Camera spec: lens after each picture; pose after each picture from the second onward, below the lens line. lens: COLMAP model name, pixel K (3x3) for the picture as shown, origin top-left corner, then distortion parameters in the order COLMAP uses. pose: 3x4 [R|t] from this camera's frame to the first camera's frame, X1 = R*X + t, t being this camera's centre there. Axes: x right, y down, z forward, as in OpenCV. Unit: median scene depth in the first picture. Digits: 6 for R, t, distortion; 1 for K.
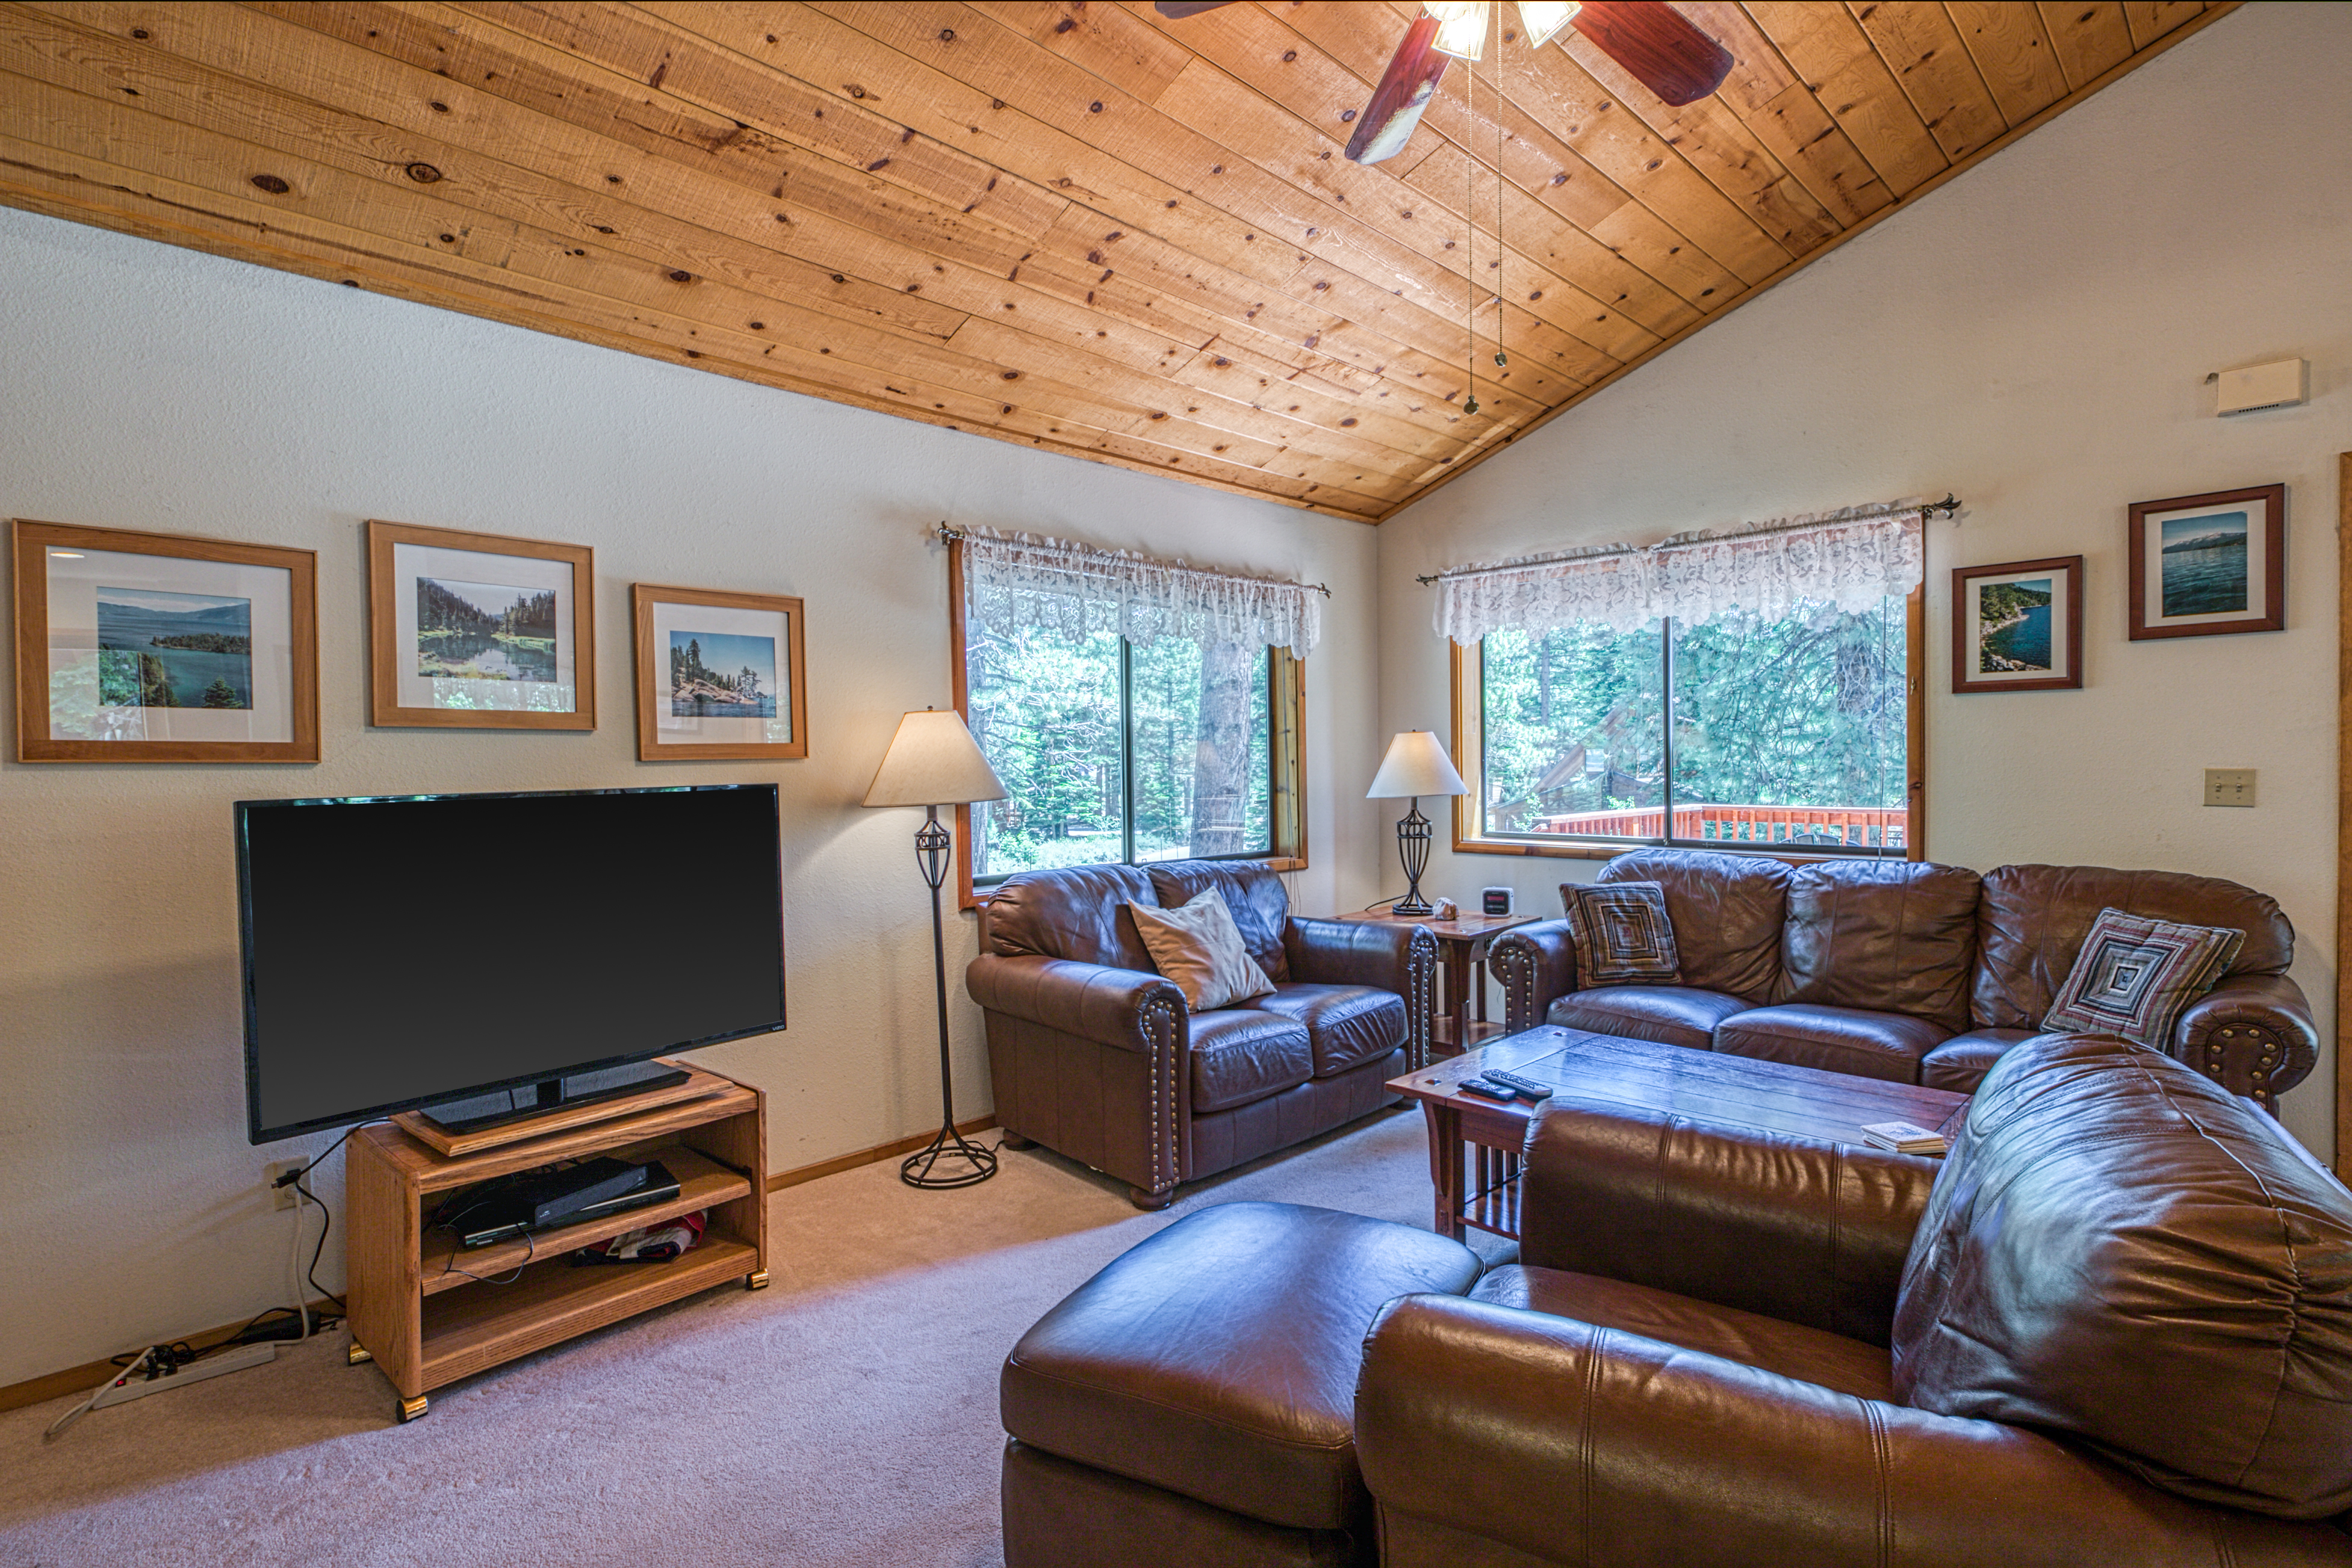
lens RADIAL K [[1120.3, 0, 1184.5], [0, 1120.3, 789.1], [0, 0, 1]] dist [0.011349, -0.002399]
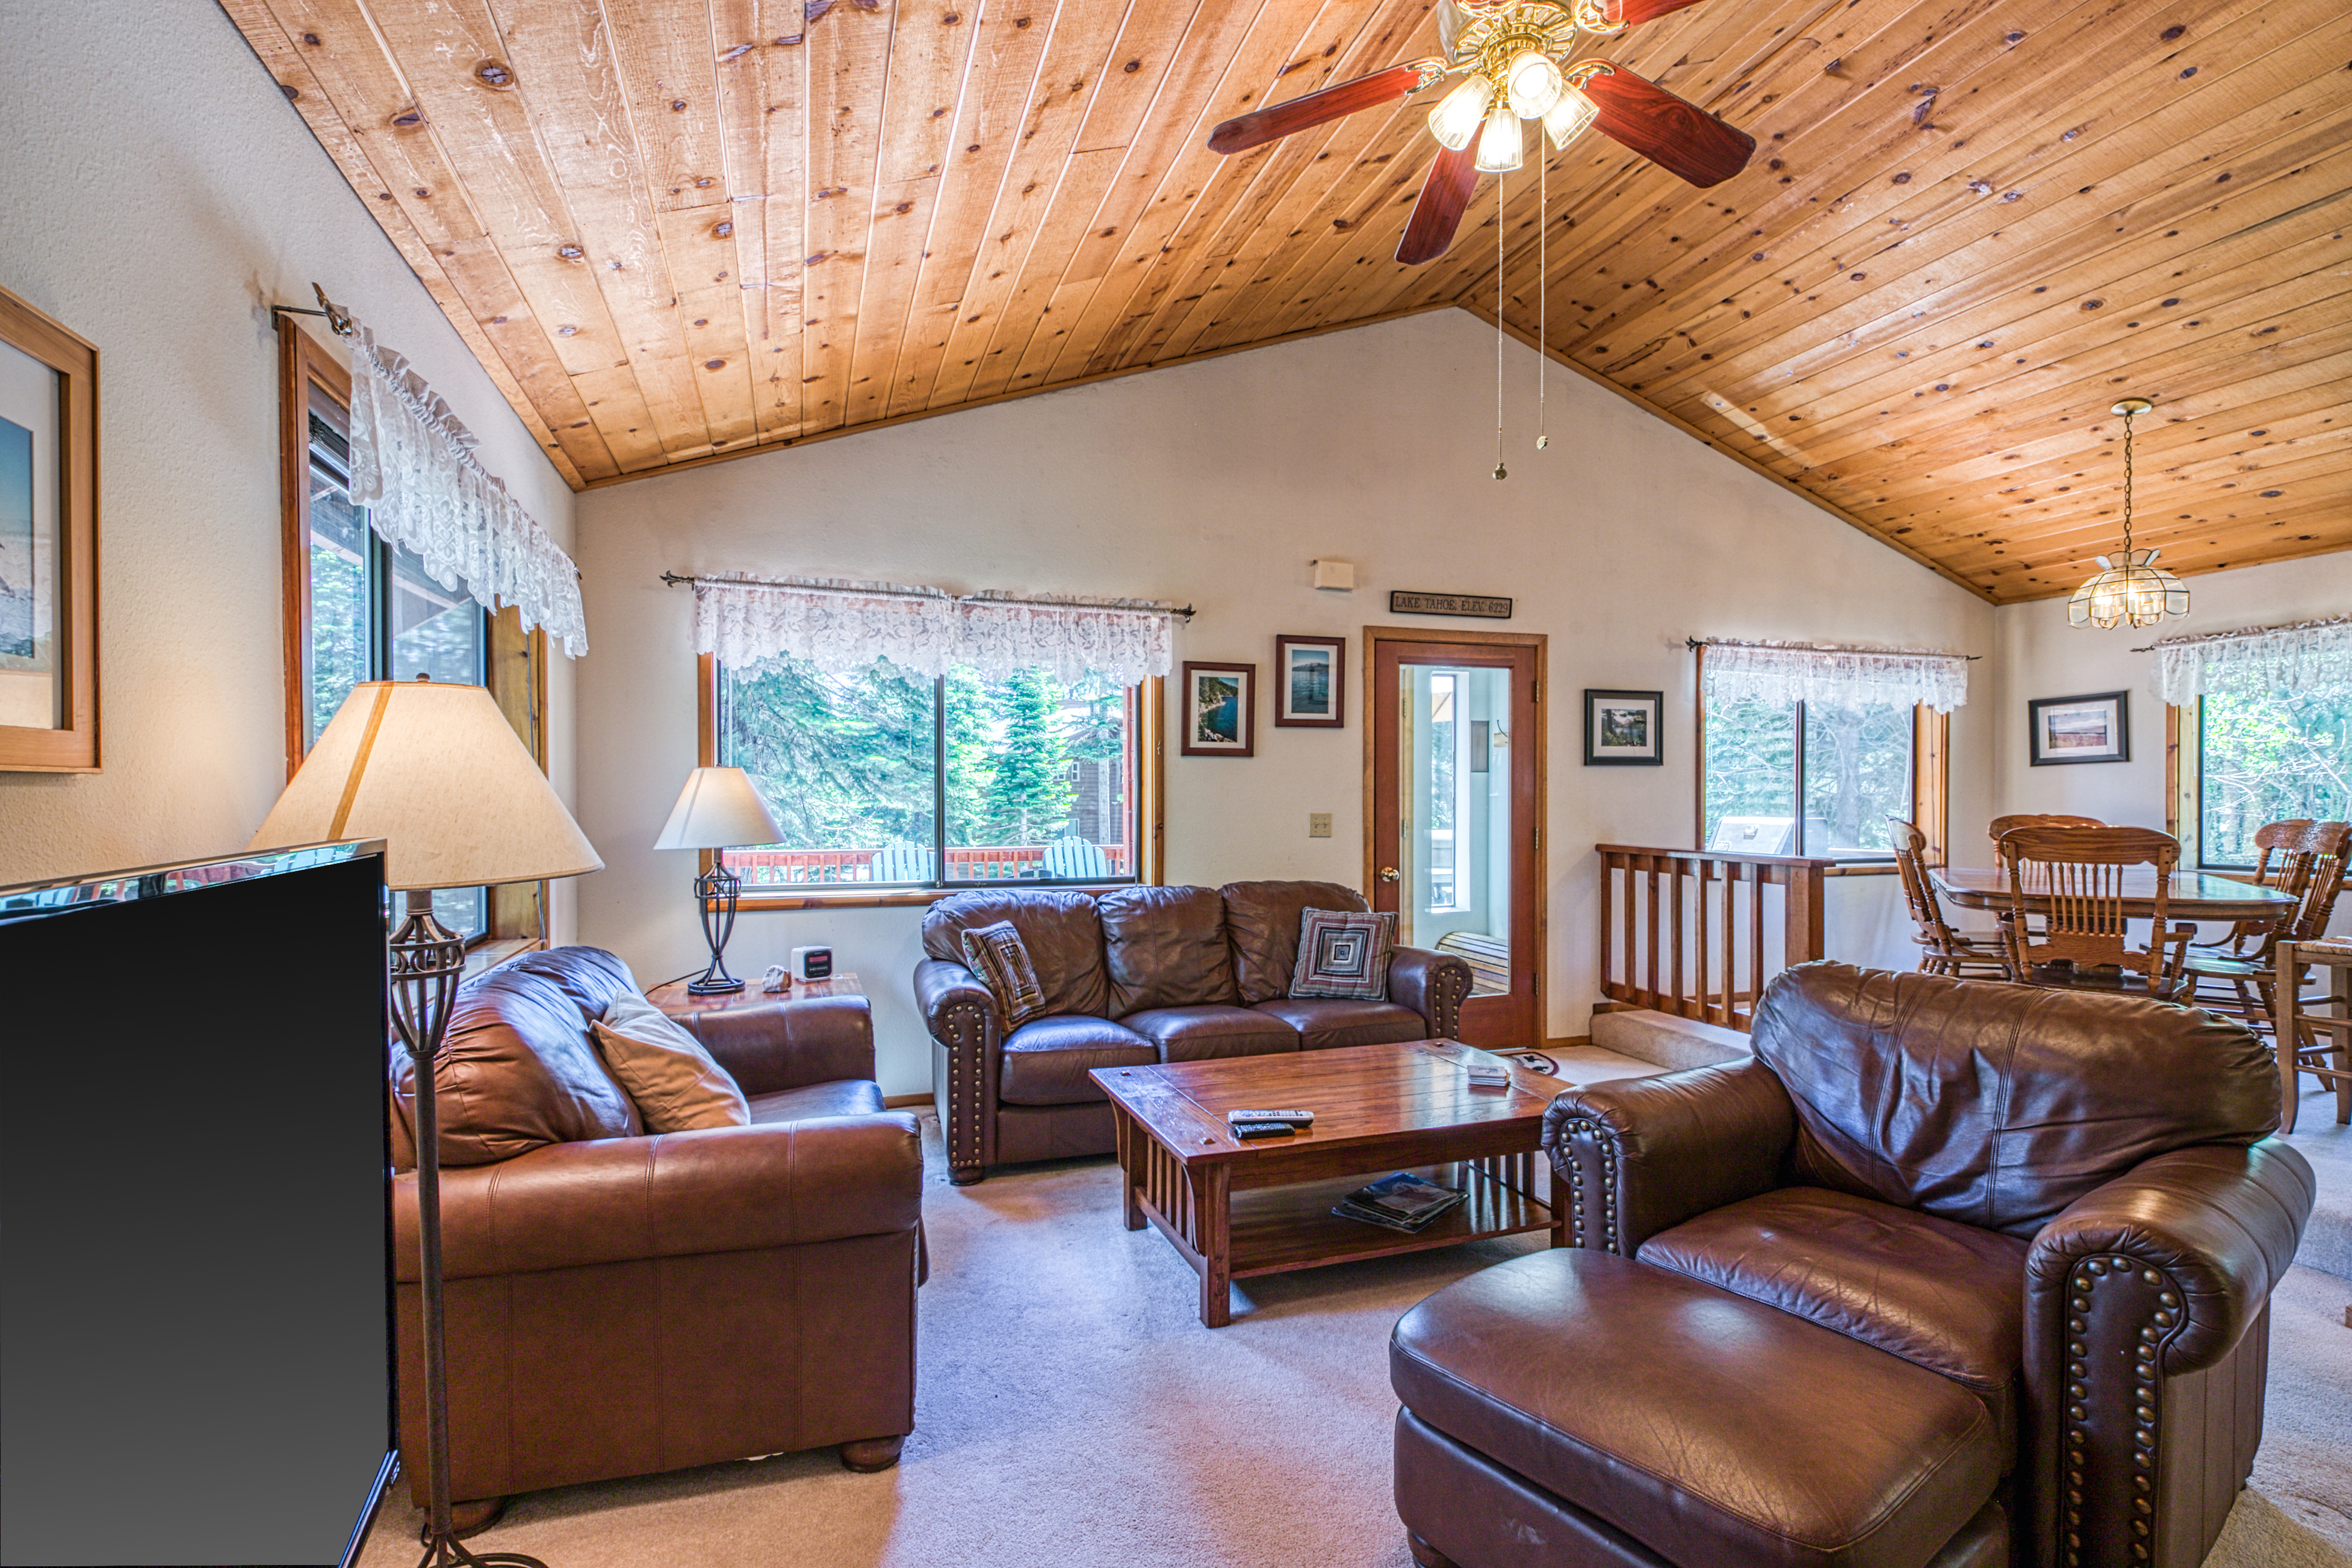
lens RADIAL K [[1093.8, 0, 1184.7], [0, 1093.8, 799.7], [0, 0, 1]] dist [0.013582, -0.005797]
pose [[0.439978, 0.014790, 0.897887, -0.532731], [0.015469, 0.999591, -0.024045, -0.004239], [-0.897875, 0.024469, 0.439569, 0.521735]]
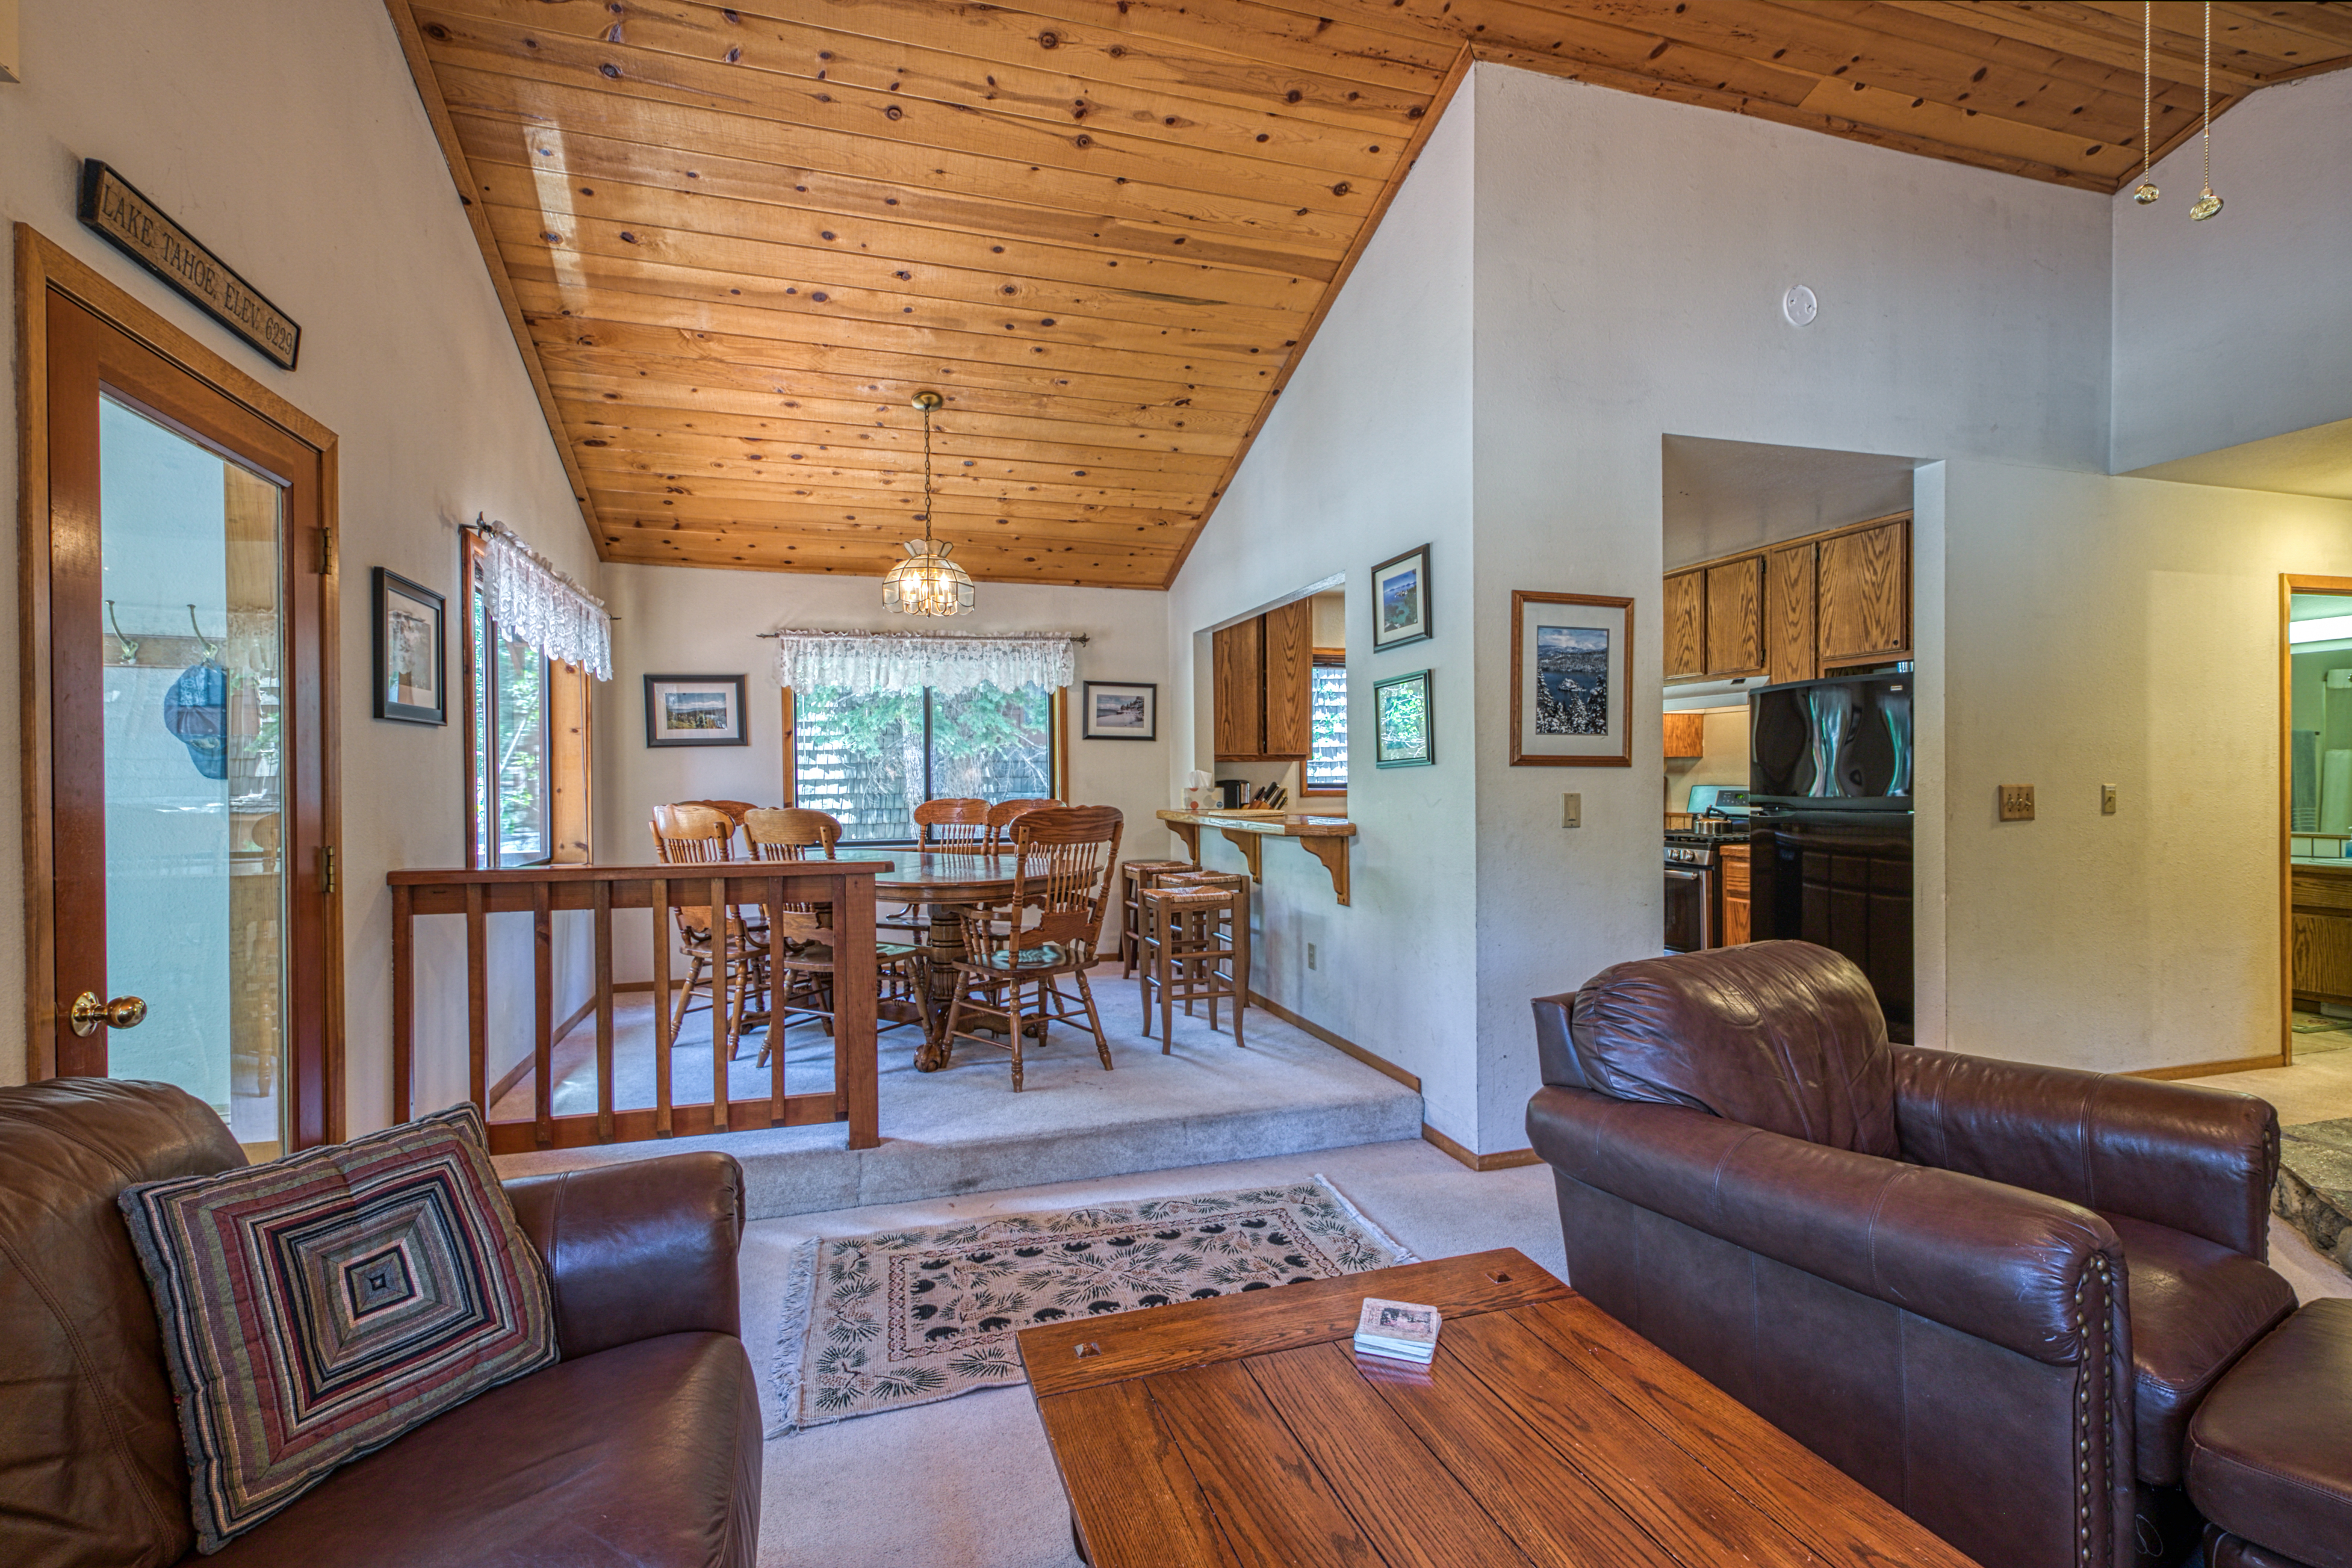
lens RADIAL K [[1093.8, 0, 1146.2], [0, 1093.8, 789.9], [0, 0, 1]] dist [0.013582, -0.005797]
pose [[-0.884484, 0.019200, 0.466176, 0.315216], [0.033737, 0.999169, 0.022859, -0.032149], [-0.465350, 0.035946, -0.884397, 1.177406]]
